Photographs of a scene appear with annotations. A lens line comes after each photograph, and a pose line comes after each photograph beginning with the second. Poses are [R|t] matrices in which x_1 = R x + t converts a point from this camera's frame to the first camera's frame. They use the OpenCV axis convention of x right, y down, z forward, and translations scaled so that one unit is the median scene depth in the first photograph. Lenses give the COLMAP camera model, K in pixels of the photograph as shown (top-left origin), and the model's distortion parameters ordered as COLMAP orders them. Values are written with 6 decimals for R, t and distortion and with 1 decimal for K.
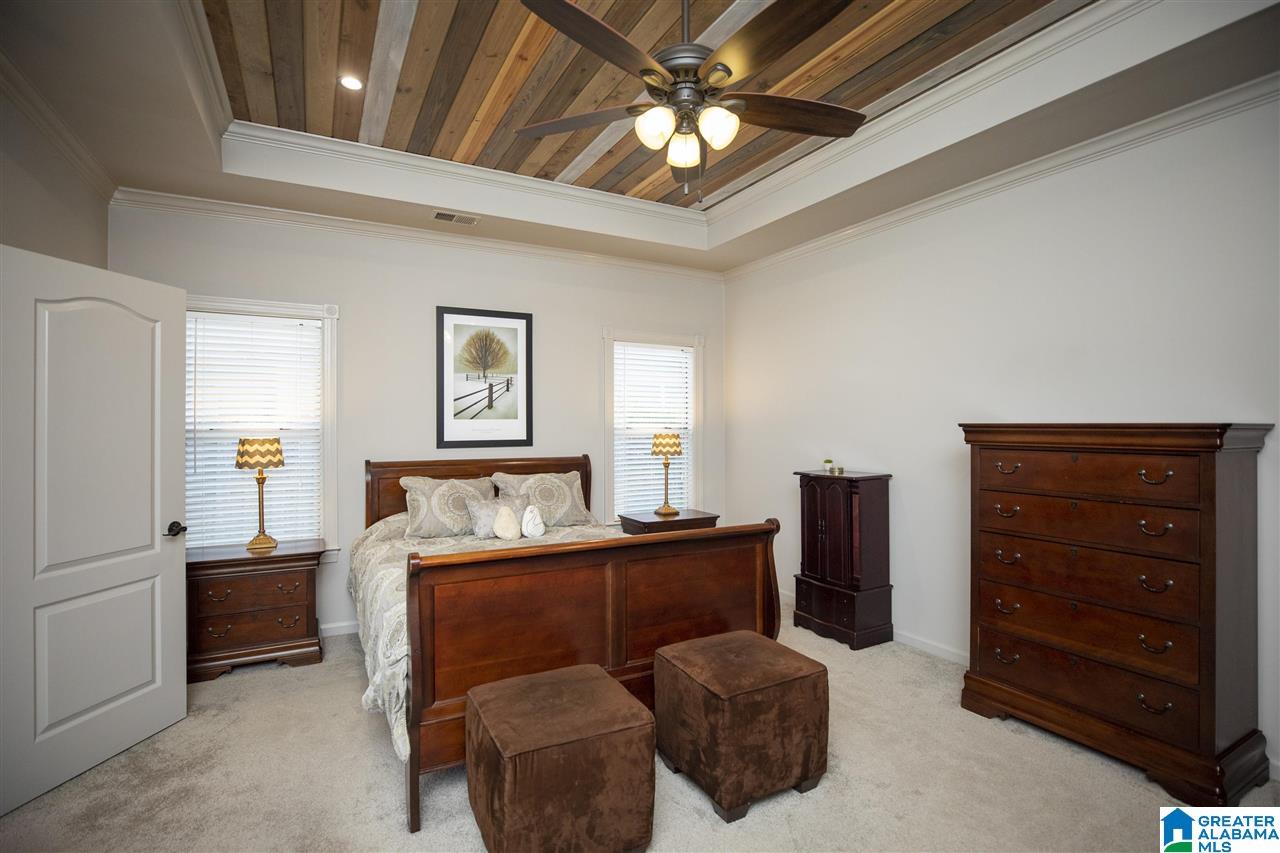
lens RADIAL K [[603.8, 0, 642.3], [0, 603.8, 424.2], [0, 0, 1]] dist [-0.012516, 0.001676]
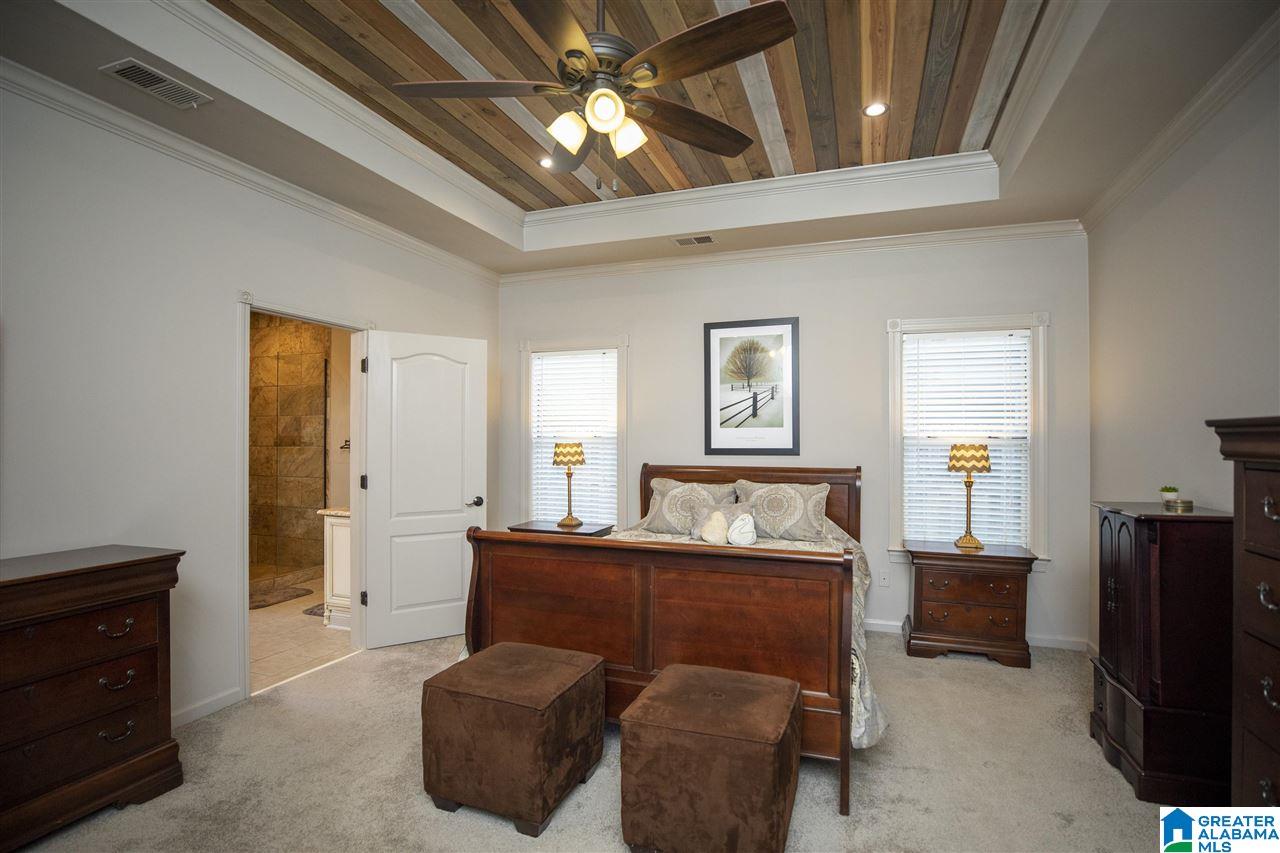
lens RADIAL K [[603.8, 0, 648.7], [0, 603.8, 432.5], [0, 0, 1]] dist [-0.012516, 0.001676]
pose [[0.673795, -0.004780, -0.738903, 0.384953], [-0.002369, 0.999960, -0.008628, 0.009370], [0.738914, 0.007564, 0.673757, 0.193341]]
